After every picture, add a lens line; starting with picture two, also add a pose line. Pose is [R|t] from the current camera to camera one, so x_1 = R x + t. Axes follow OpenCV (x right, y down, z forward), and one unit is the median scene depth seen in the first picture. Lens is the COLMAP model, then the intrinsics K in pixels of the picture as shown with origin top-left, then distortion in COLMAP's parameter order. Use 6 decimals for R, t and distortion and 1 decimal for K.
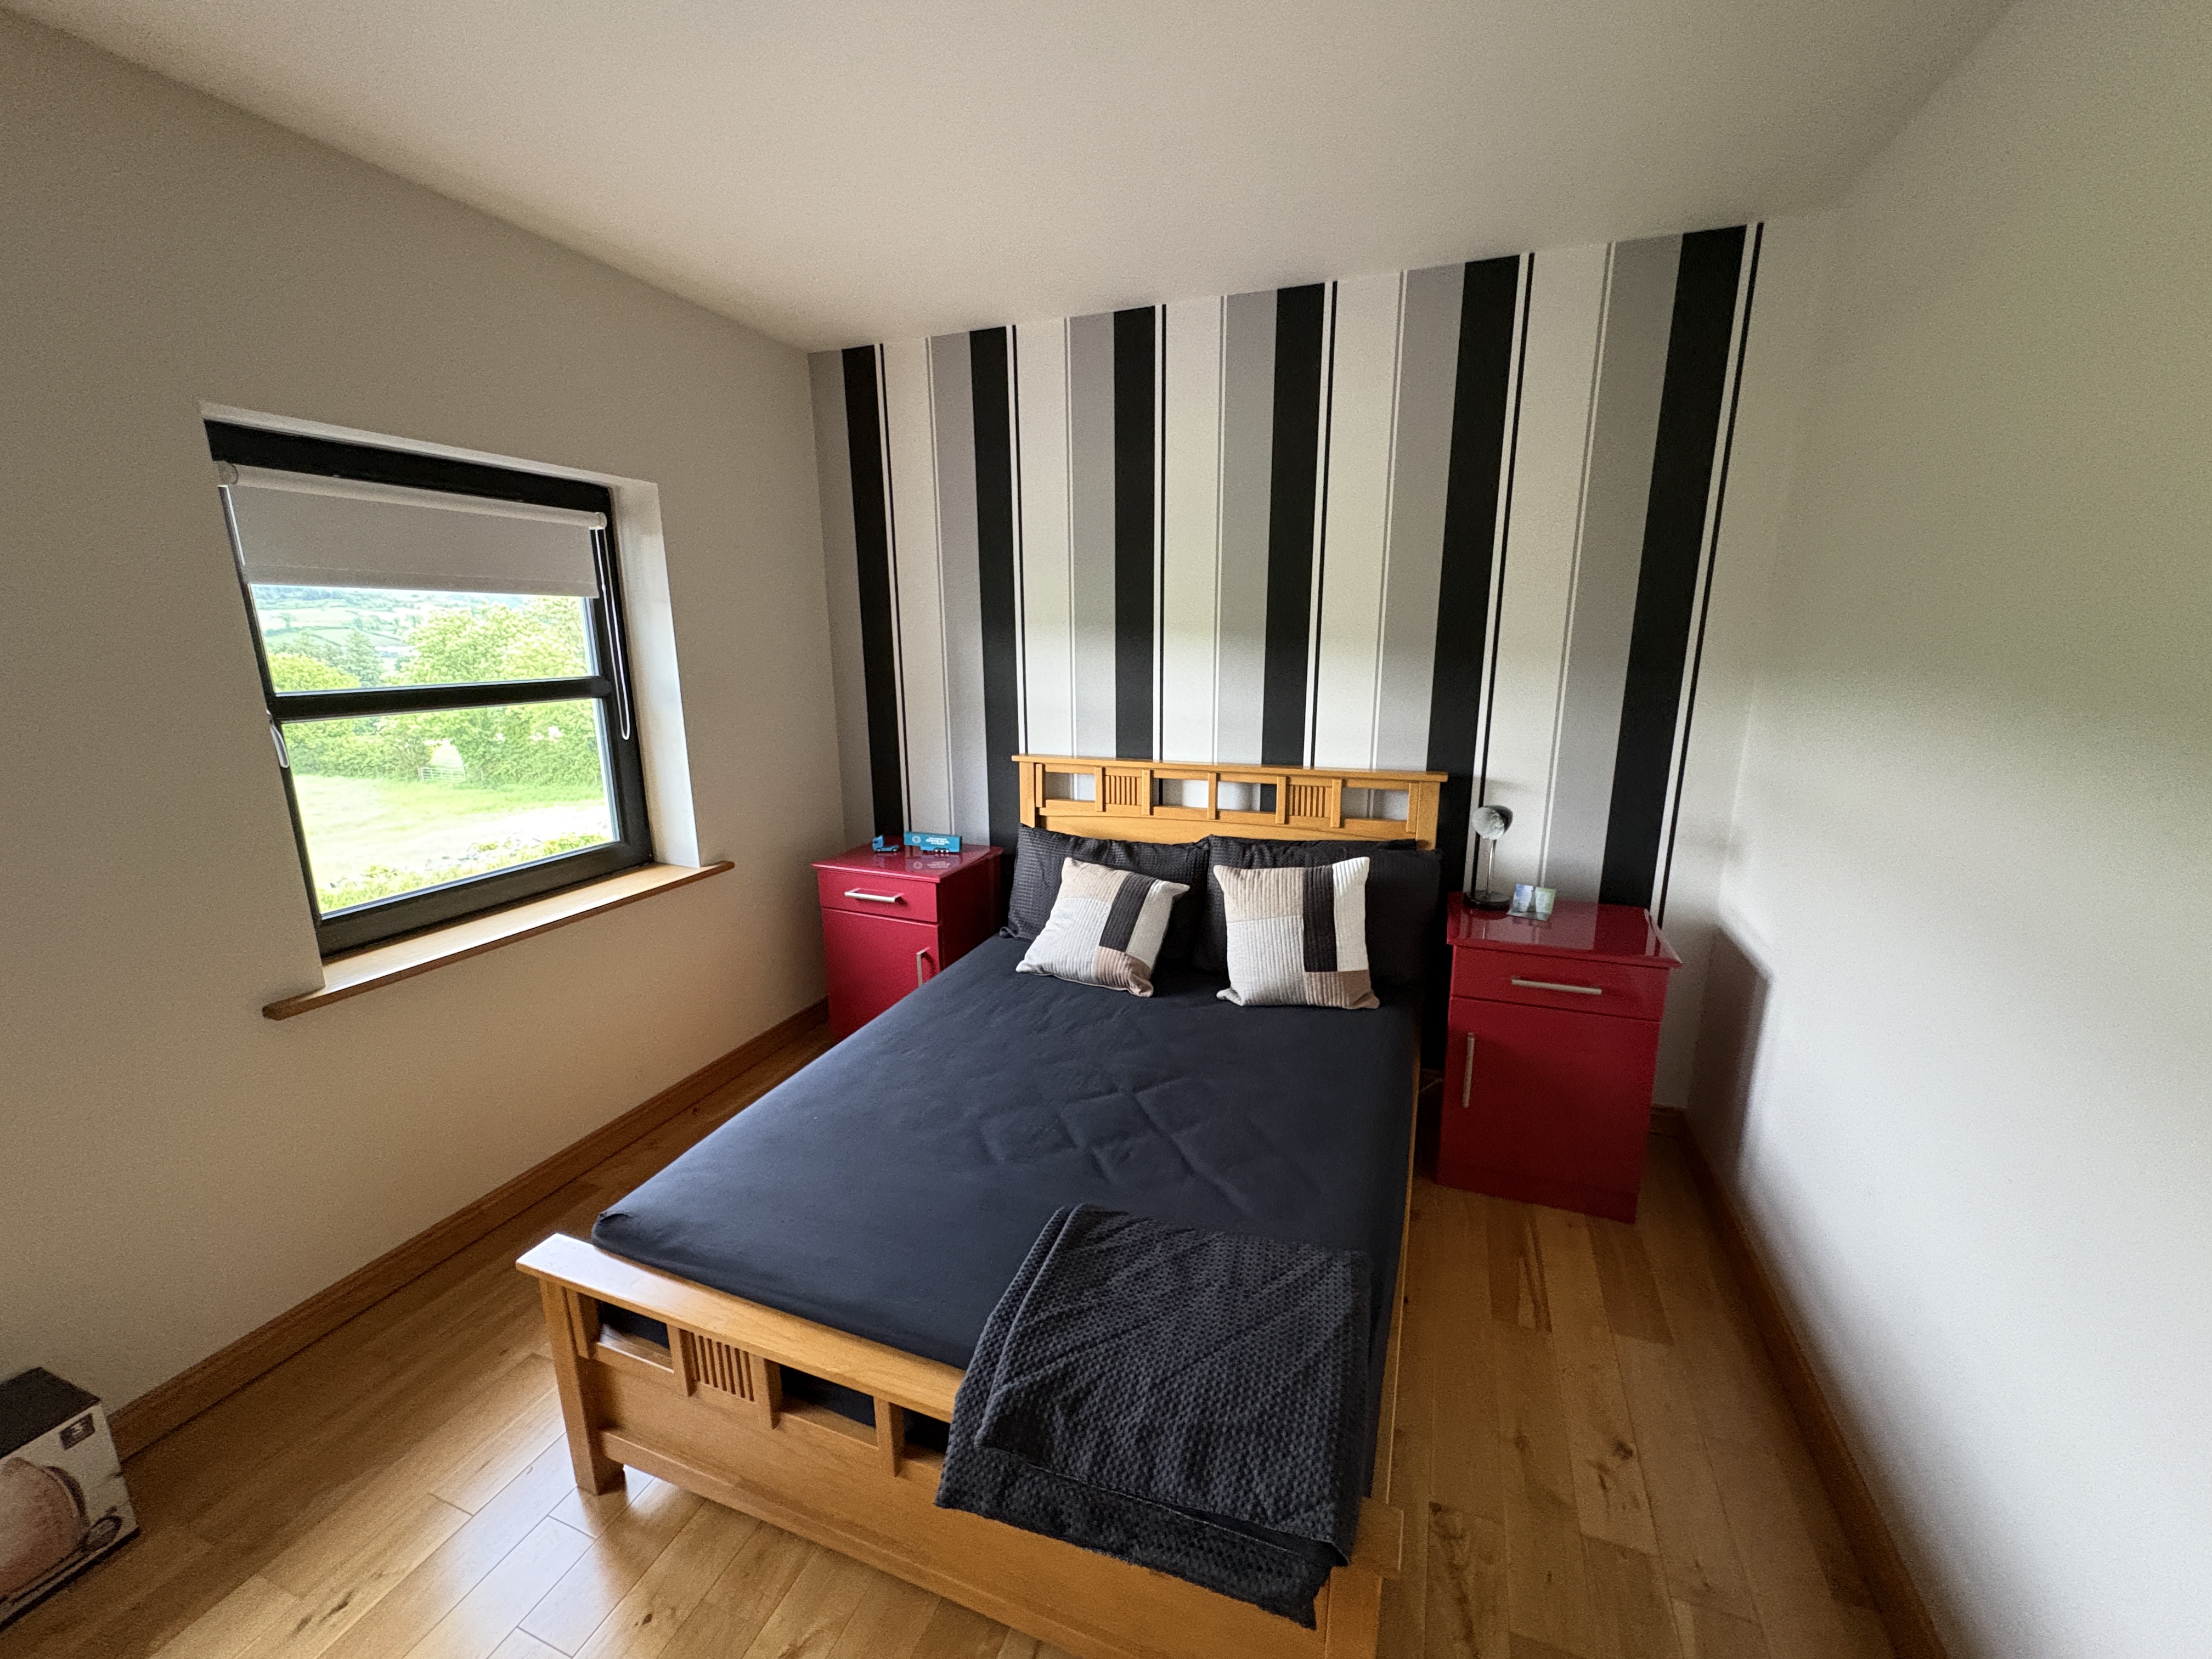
lens RADIAL K [[877.7, 0, 1106.0], [0, 877.7, 829.5], [0, 0, 1]] dist [-0.000839, -0.000156]
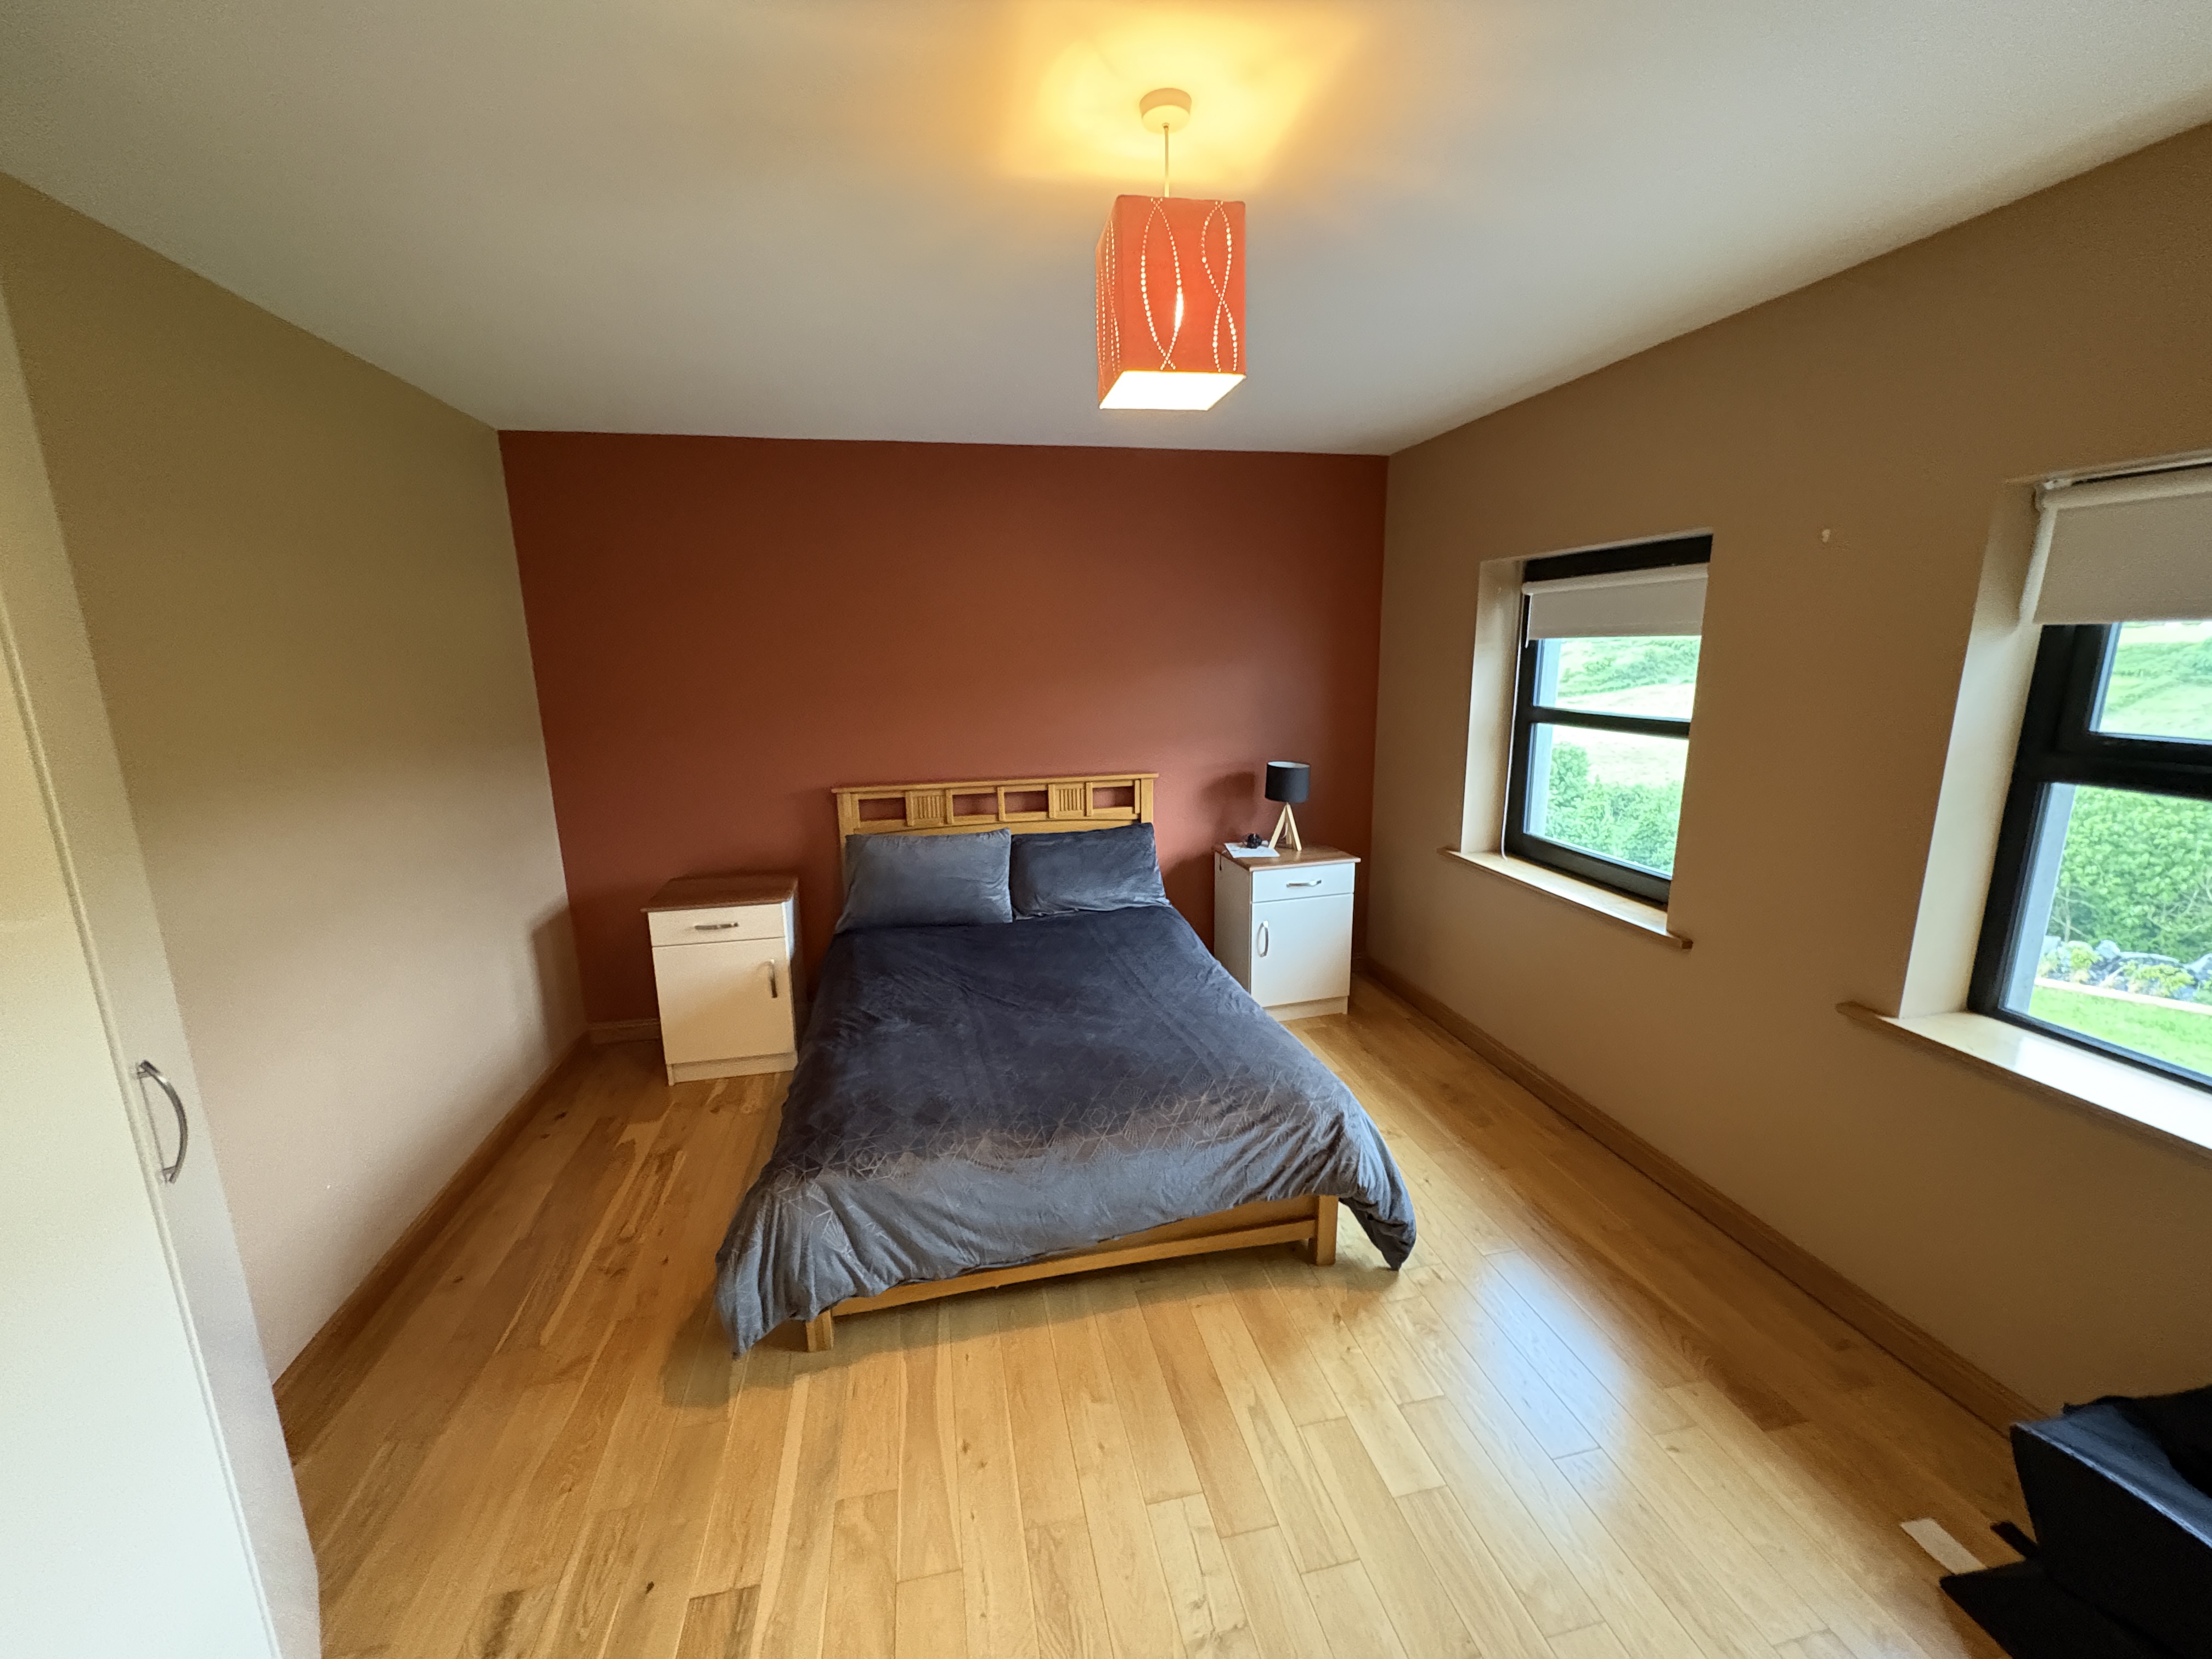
lens RADIAL K [[877.7, 0, 1106.0], [0, 877.7, 829.5], [0, 0, 1]] dist [-0.000839, -0.000156]
pose [[-0.840973, 0.127003, -0.525961, 0.620459], [-0.102721, 0.916910, 0.385647, -0.435943], [0.531238, 0.378346, -0.758051, 1.664093]]
